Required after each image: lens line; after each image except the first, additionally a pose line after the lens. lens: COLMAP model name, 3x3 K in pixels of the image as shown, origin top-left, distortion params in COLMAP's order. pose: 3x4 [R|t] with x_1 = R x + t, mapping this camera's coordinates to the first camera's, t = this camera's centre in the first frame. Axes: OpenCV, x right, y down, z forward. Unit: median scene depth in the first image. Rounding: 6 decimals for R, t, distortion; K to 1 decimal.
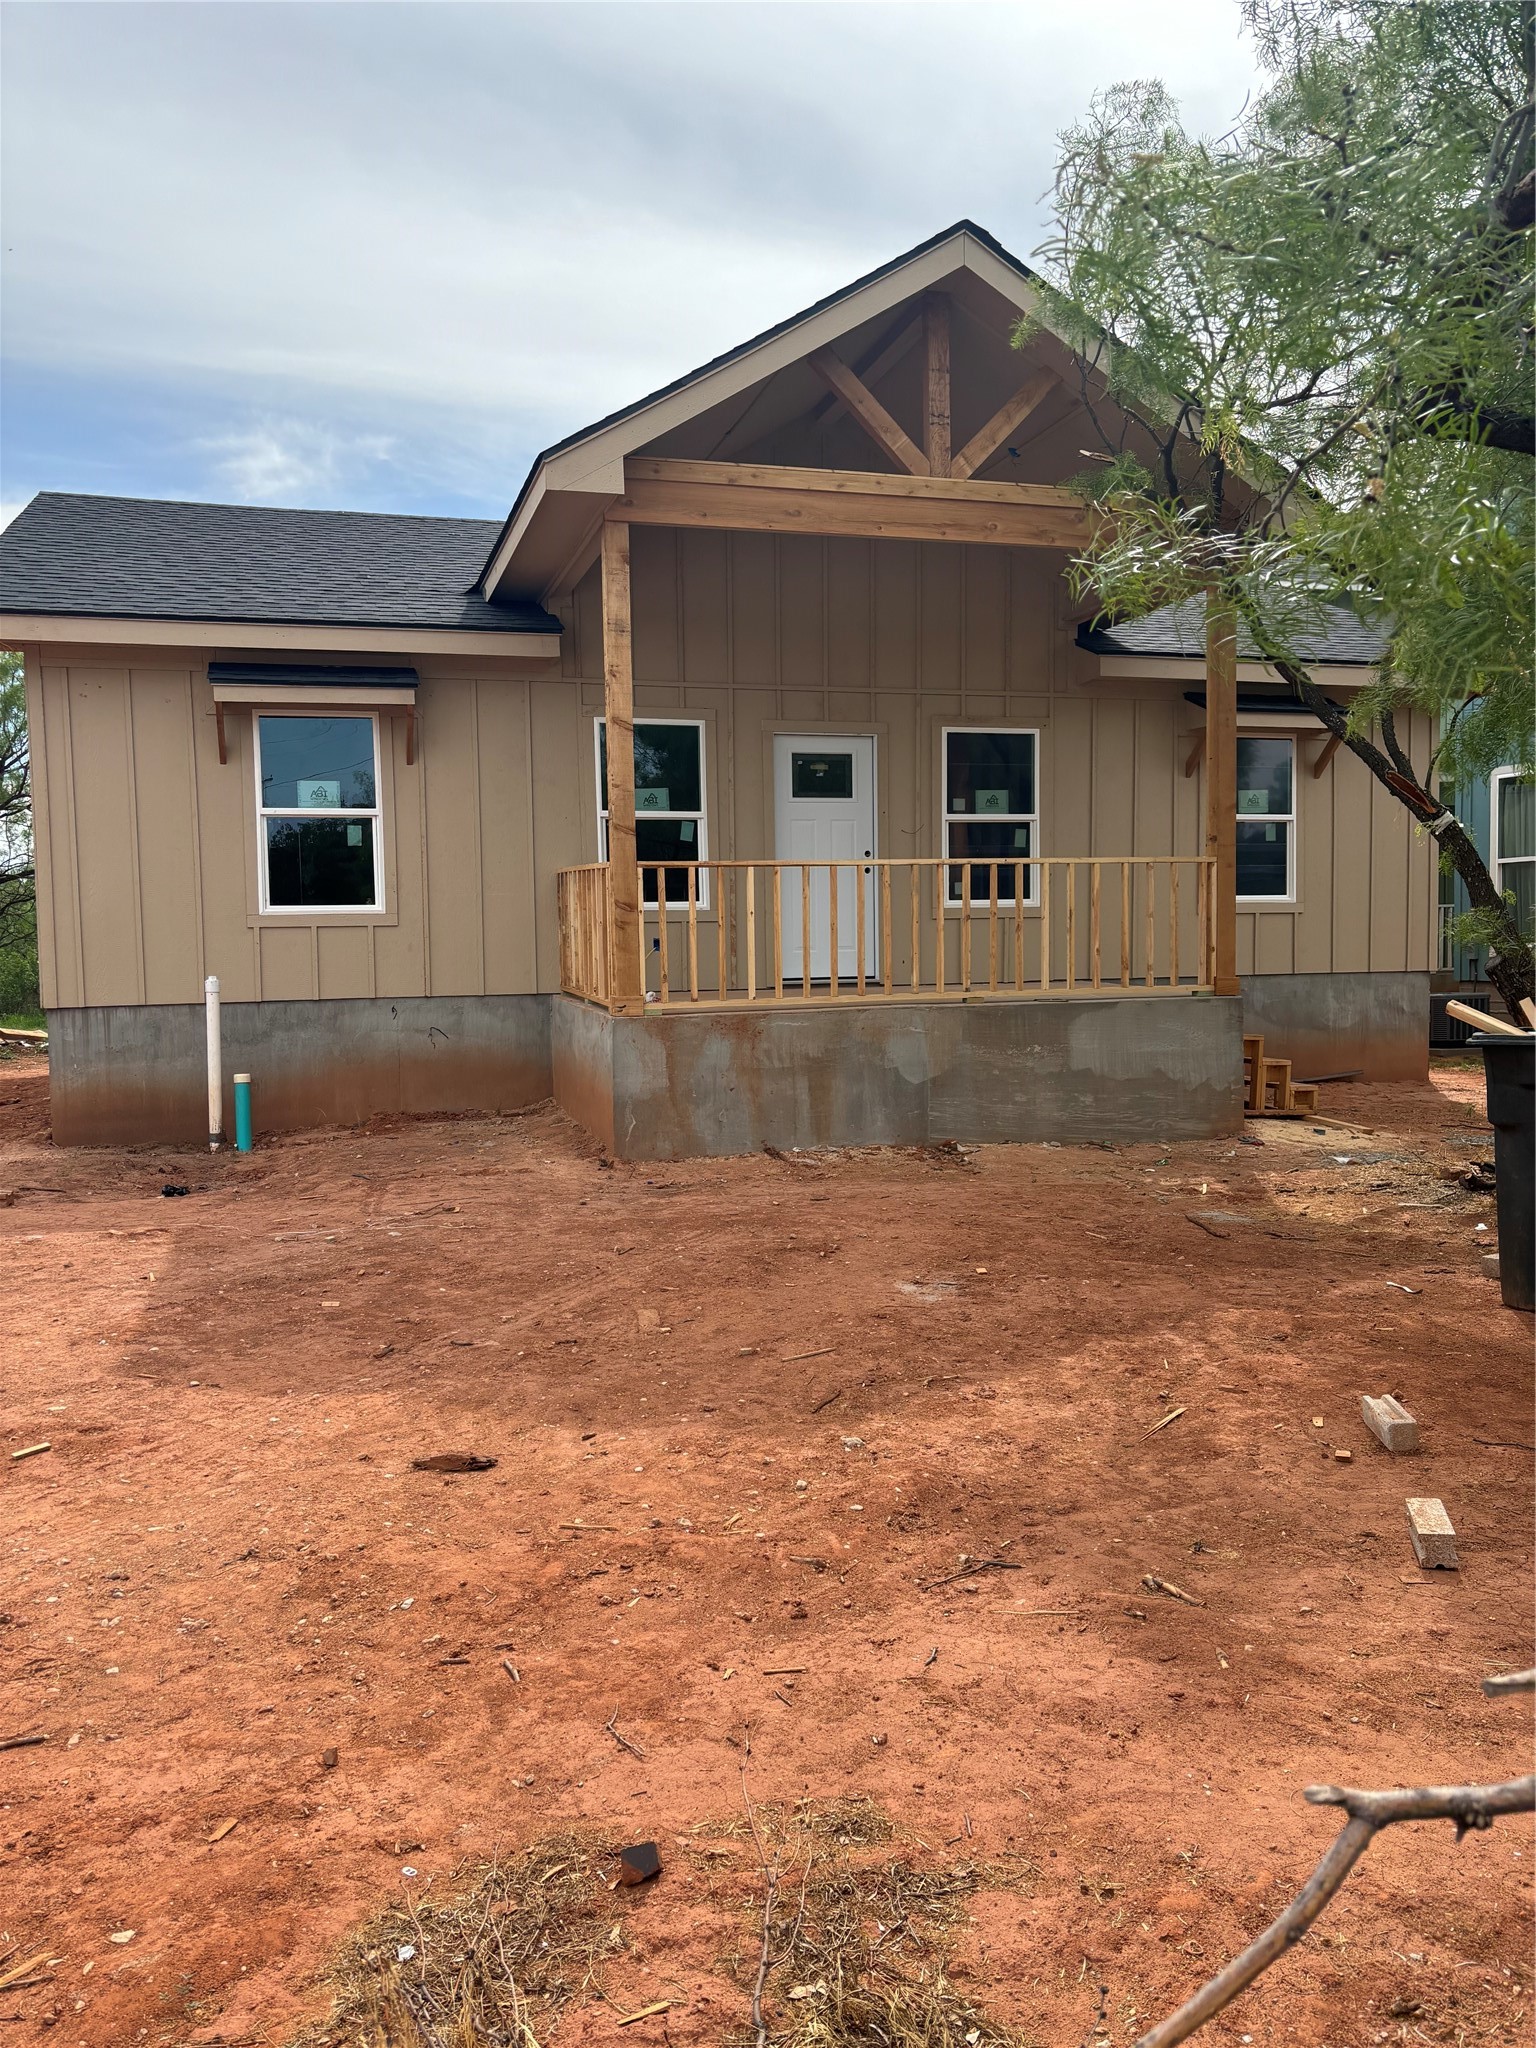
lens RADIAL K [[1545.5, 0, 754.6], [0, 1545.5, 1033.6], [0, 0, 1]] dist [0.027437, -0.055719]
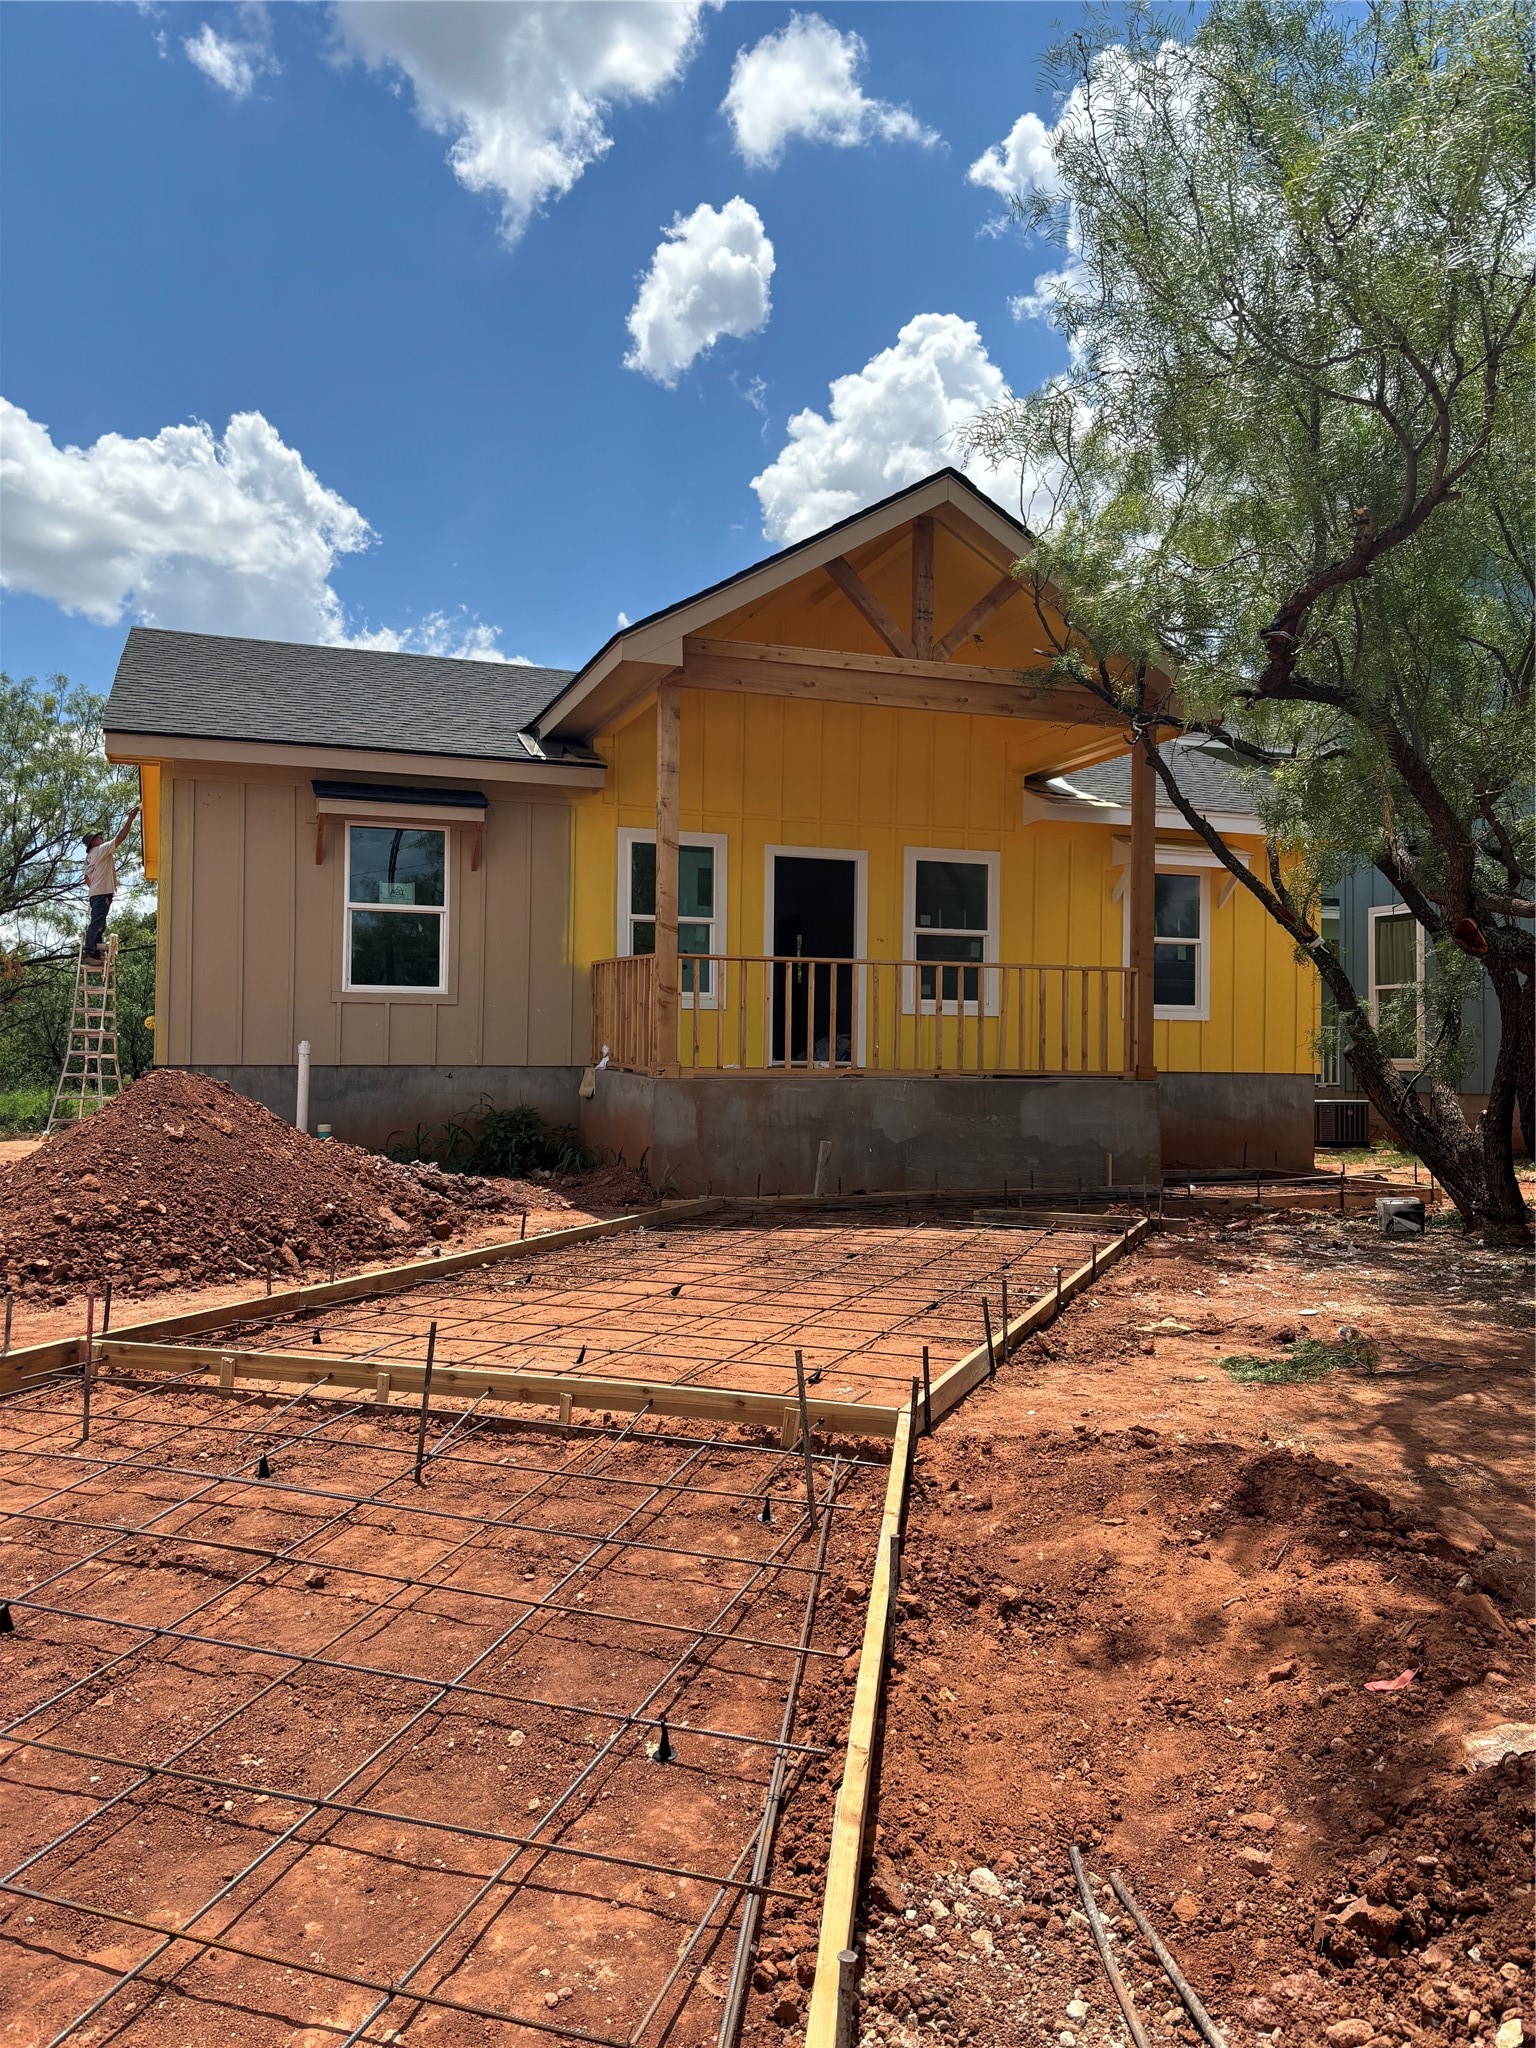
lens RADIAL K [[1522.0, 0, 771.5], [0, 1522.0, 1026.9], [0, 0, 1]] dist [0.025402, 0.000453]
pose [[0.997879, 0.029164, 0.058193, -0.060559], [-0.024451, 0.996486, -0.080106, 0.035958], [-0.060325, 0.078513, 0.995086, -0.180236]]
